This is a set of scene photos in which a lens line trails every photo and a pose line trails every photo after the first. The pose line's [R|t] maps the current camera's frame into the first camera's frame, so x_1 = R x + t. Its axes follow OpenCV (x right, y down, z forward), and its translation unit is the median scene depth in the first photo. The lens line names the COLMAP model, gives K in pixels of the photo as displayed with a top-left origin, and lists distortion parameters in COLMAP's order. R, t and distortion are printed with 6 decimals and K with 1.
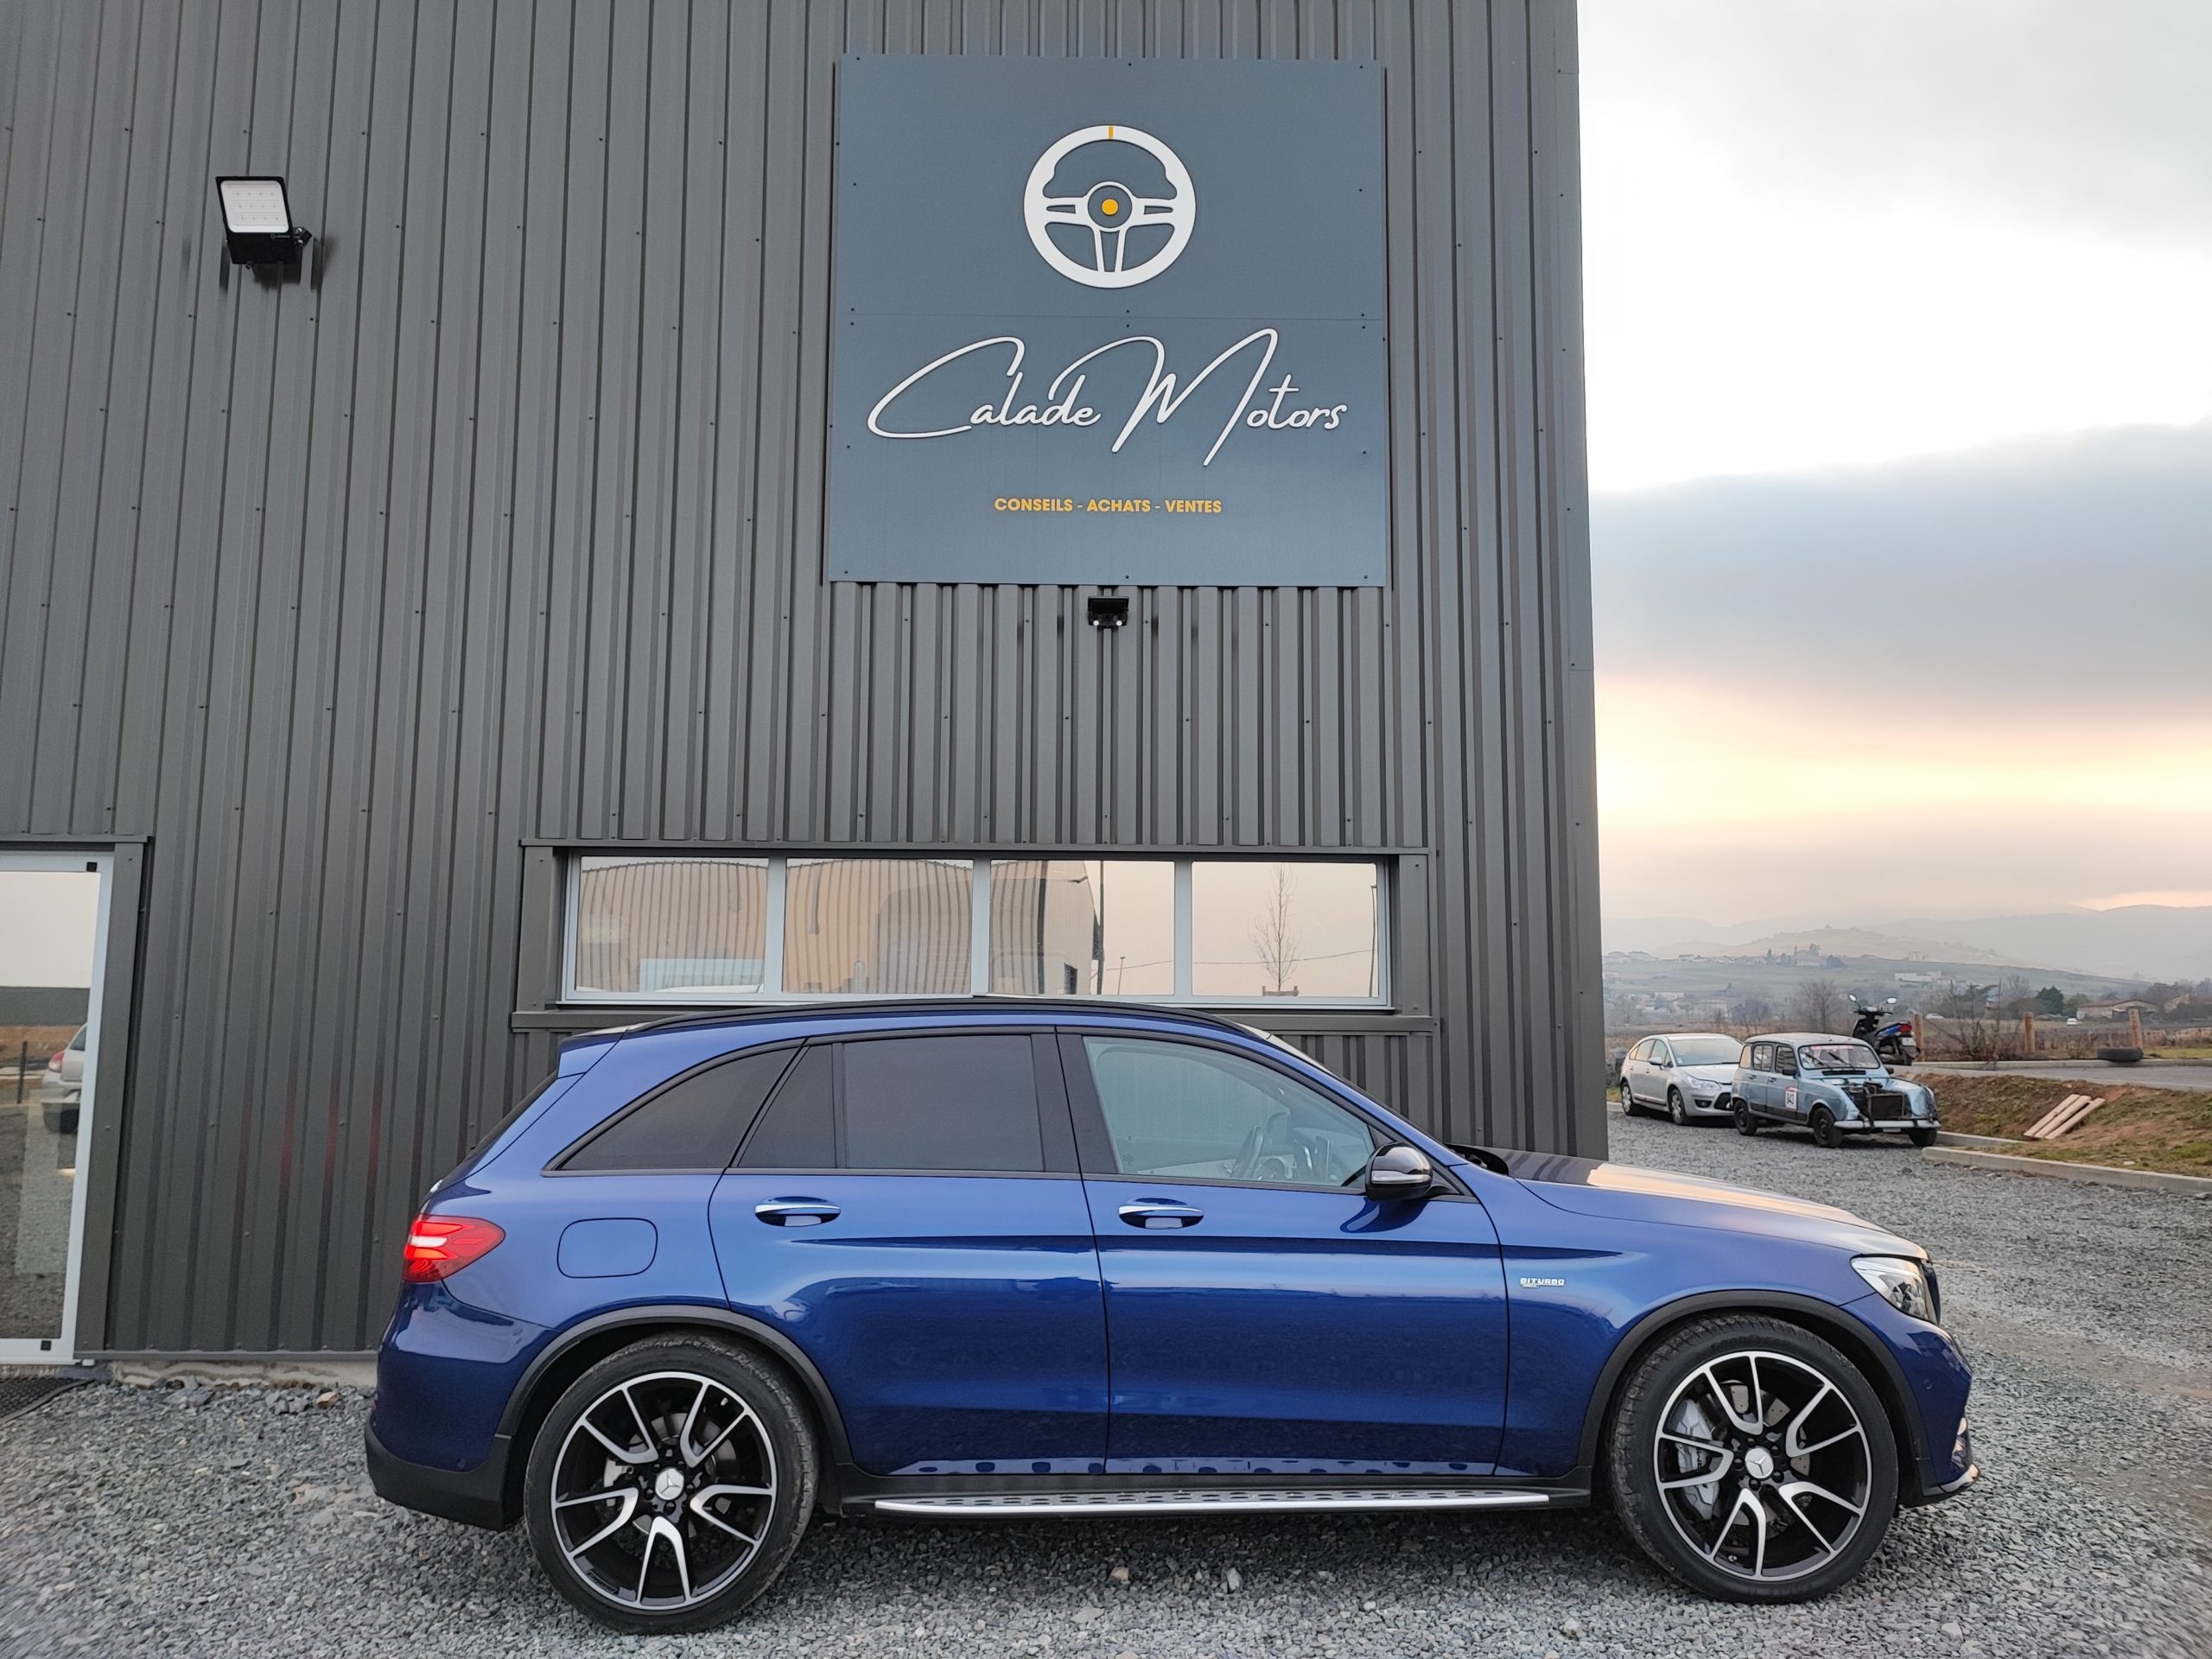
lens RADIAL K [[1597.7, 0, 1106.0], [0, 1597.7, 829.5], [0, 0, 1]] dist [0.074466, -0.087417]
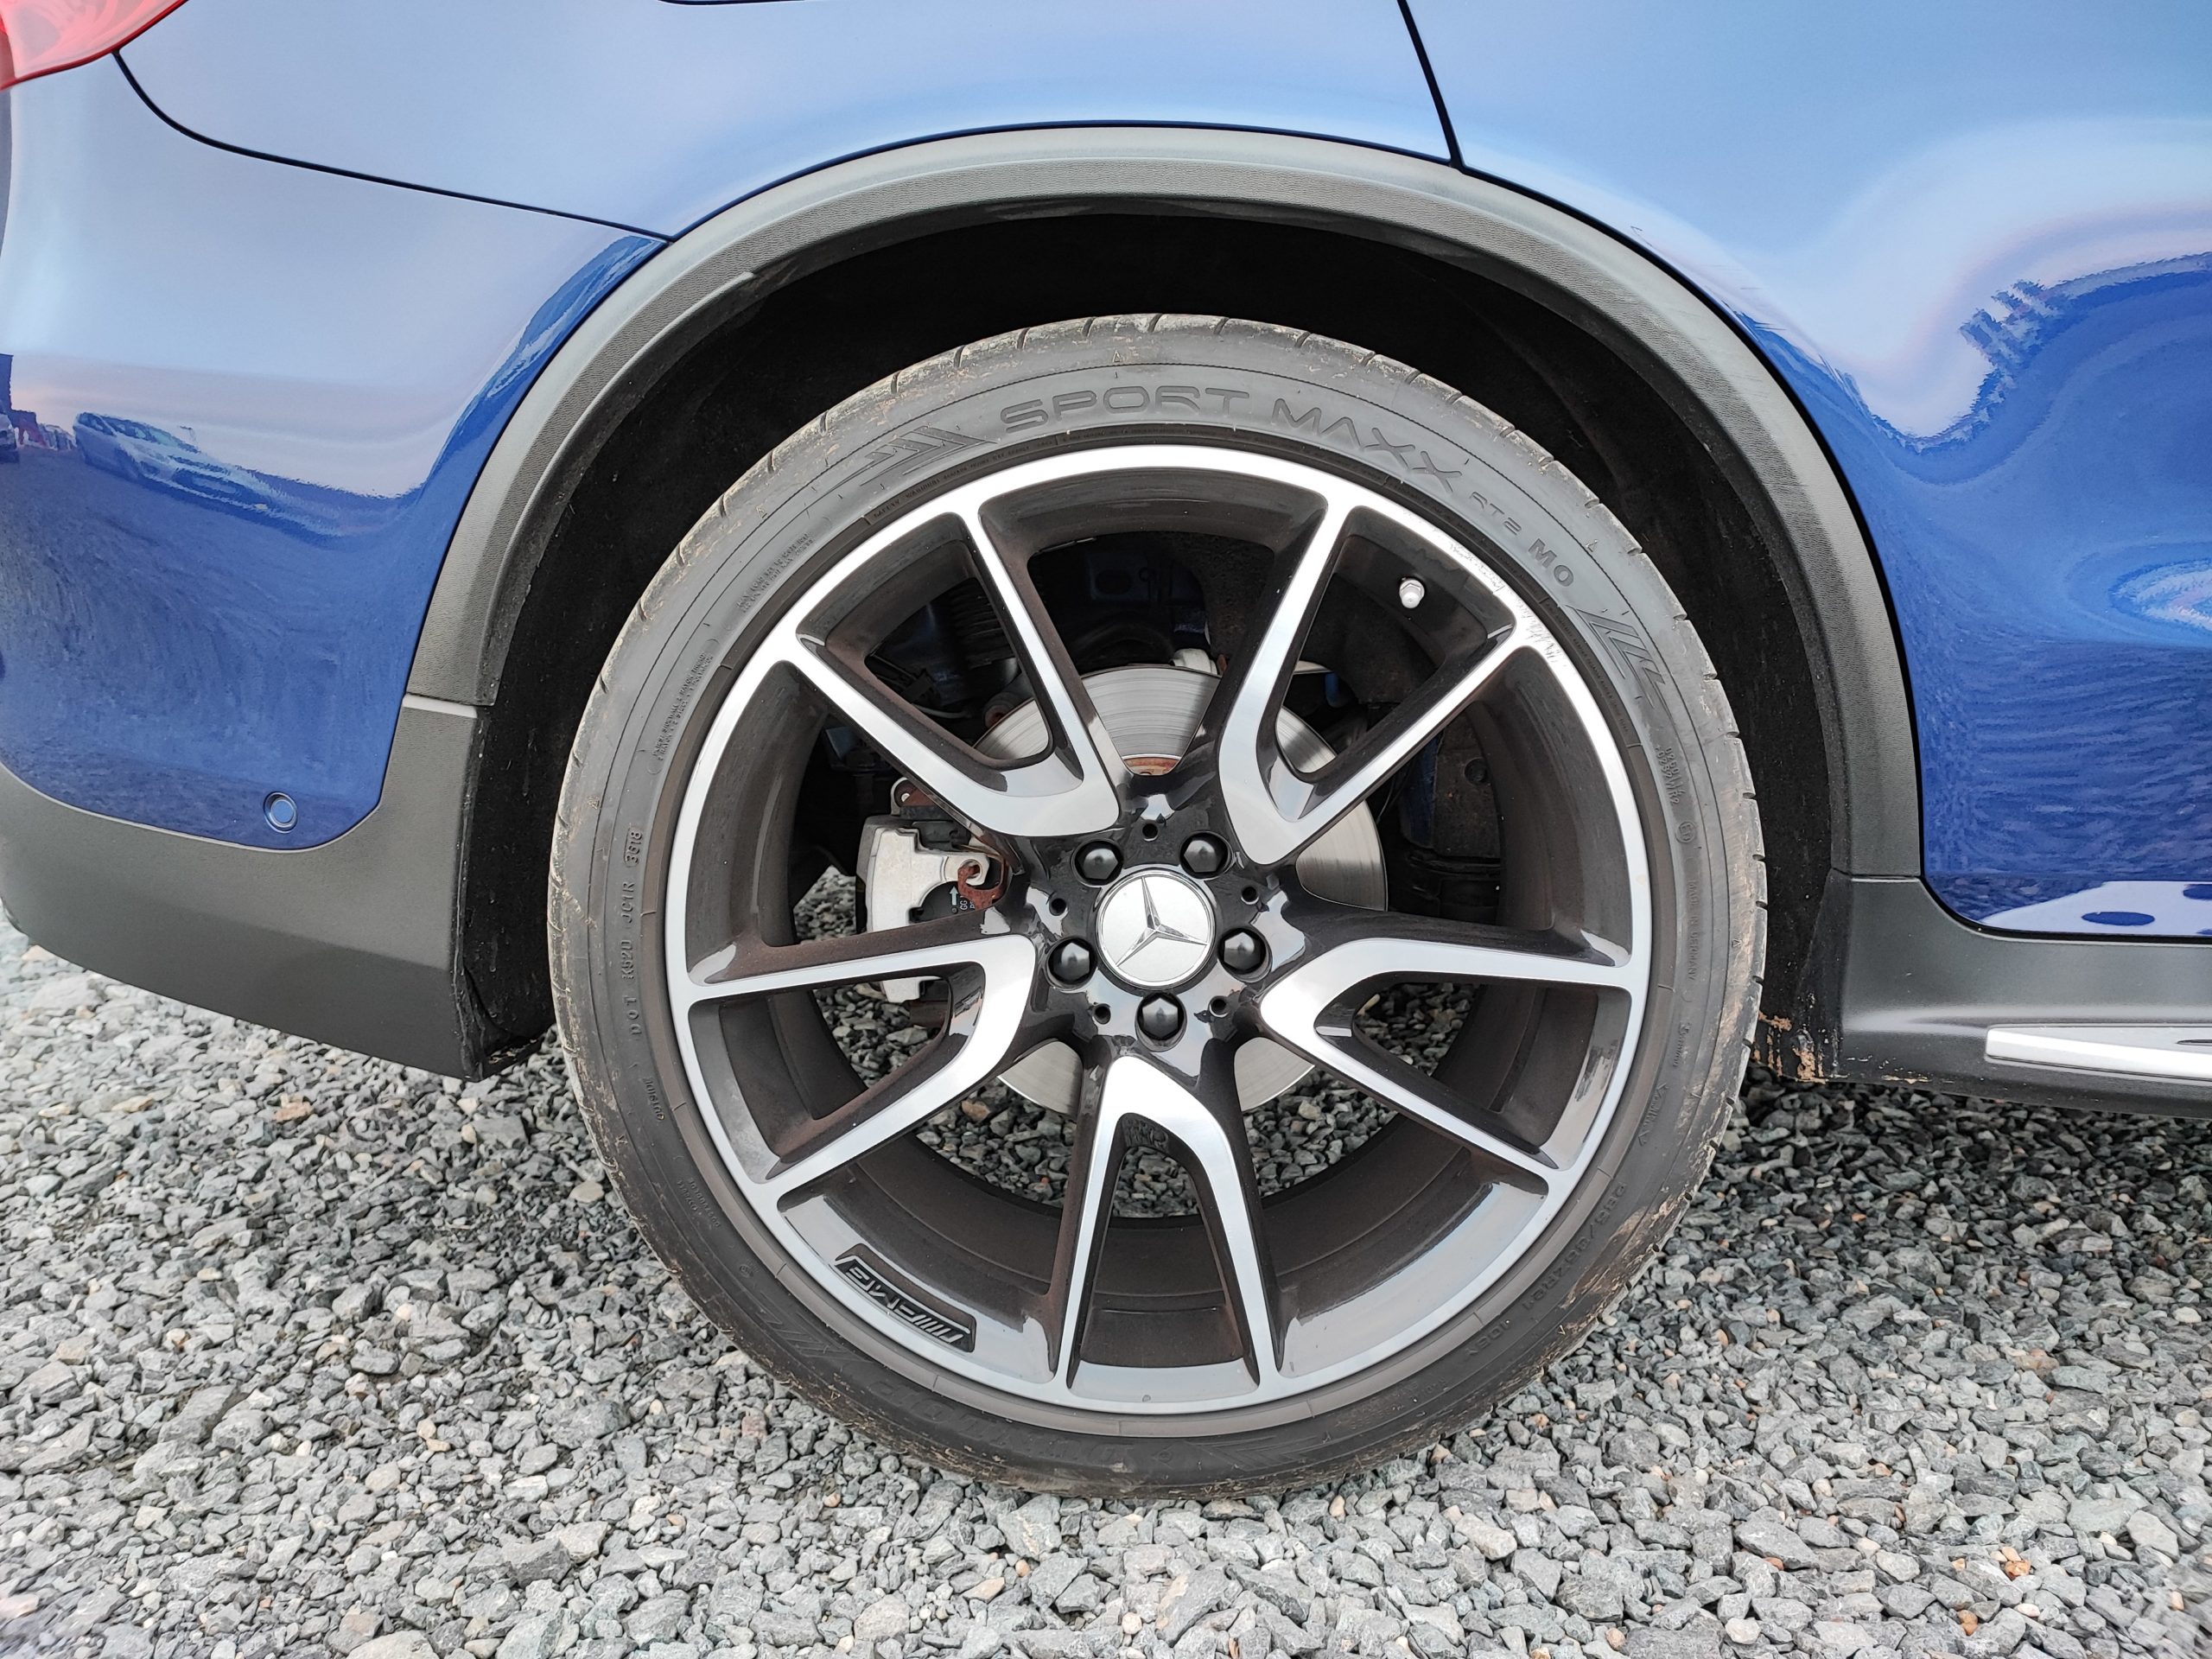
lens RADIAL K [[1592.9, 0, 1106.0], [0, 1592.9, 829.5], [0, 0, 1]] dist [0.076864, -0.088122]
pose [[0.999363, 0.030843, -0.017950, -0.166797], [-0.024309, 0.956613, 0.290347, 0.196930], [0.026126, -0.289726, 0.956753, 0.475446]]
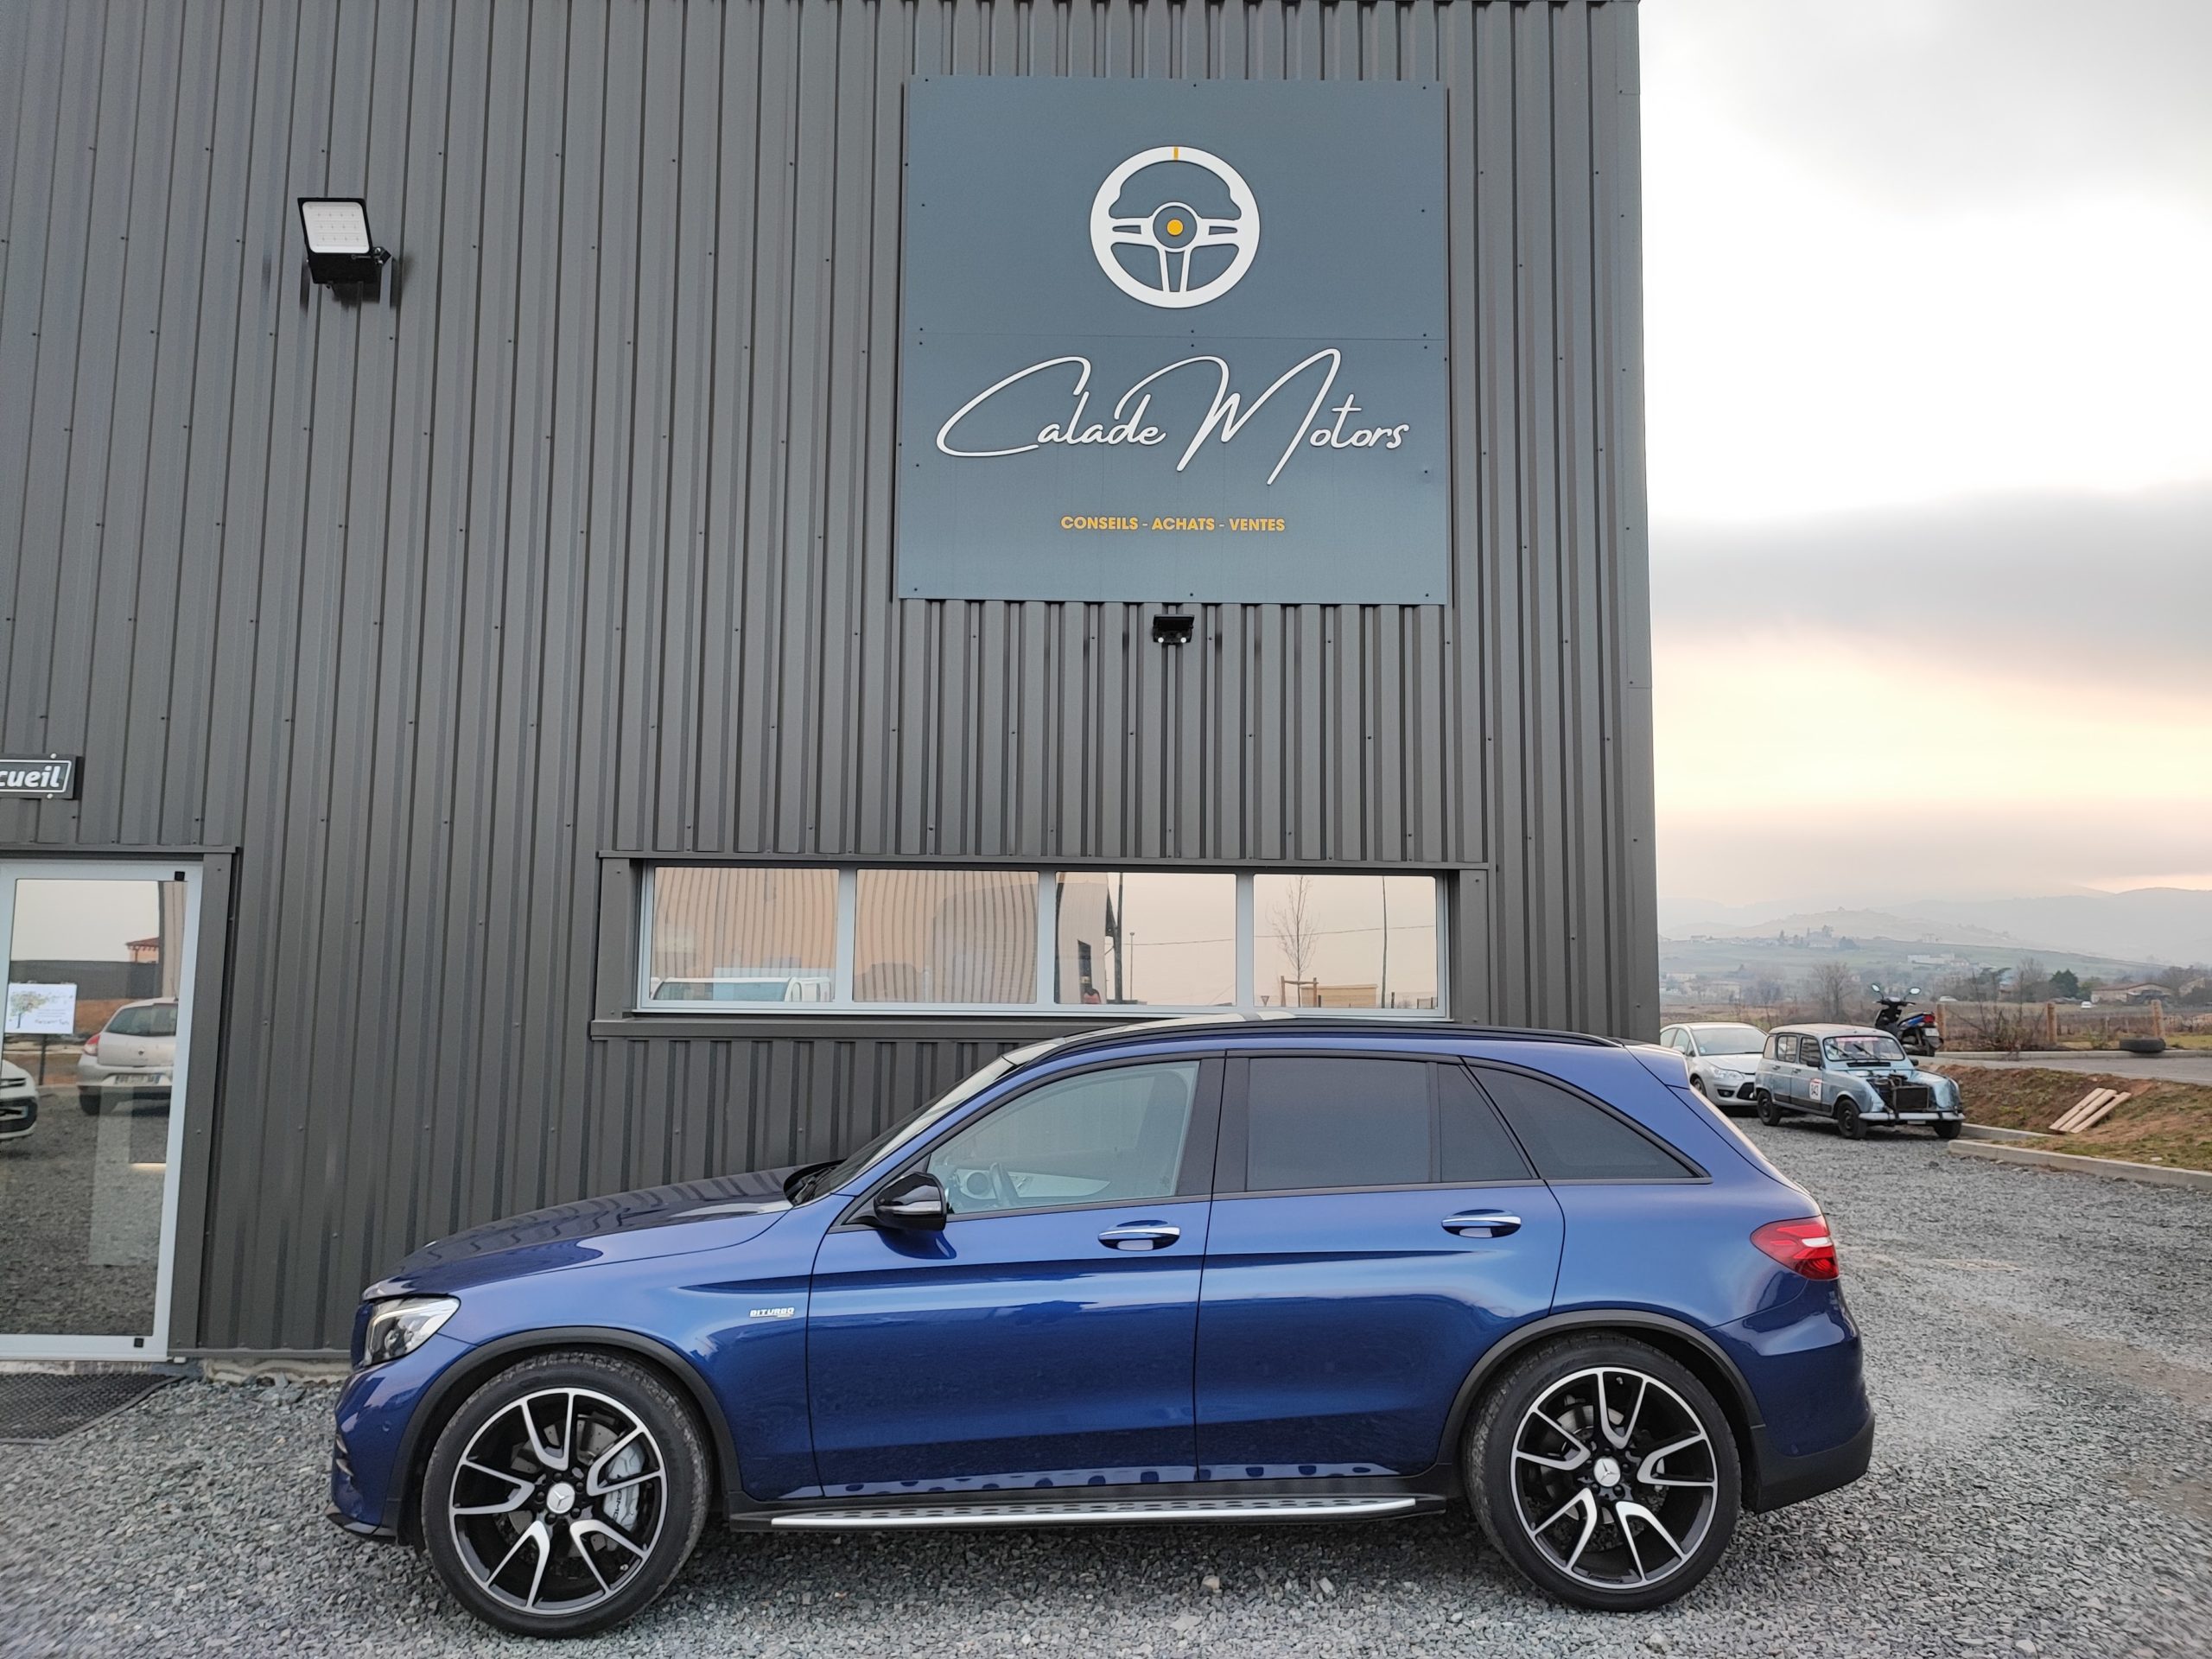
lens RADIAL K [[1597.7, 0, 1106.0], [0, 1597.7, 829.5], [0, 0, 1]] dist [0.074466, -0.087417]
pose [[0.999967, 0.003930, -0.007117, -0.034841], [-0.003835, 0.999905, 0.013260, -0.022934], [0.007168, -0.013232, 0.999887, -0.019159]]
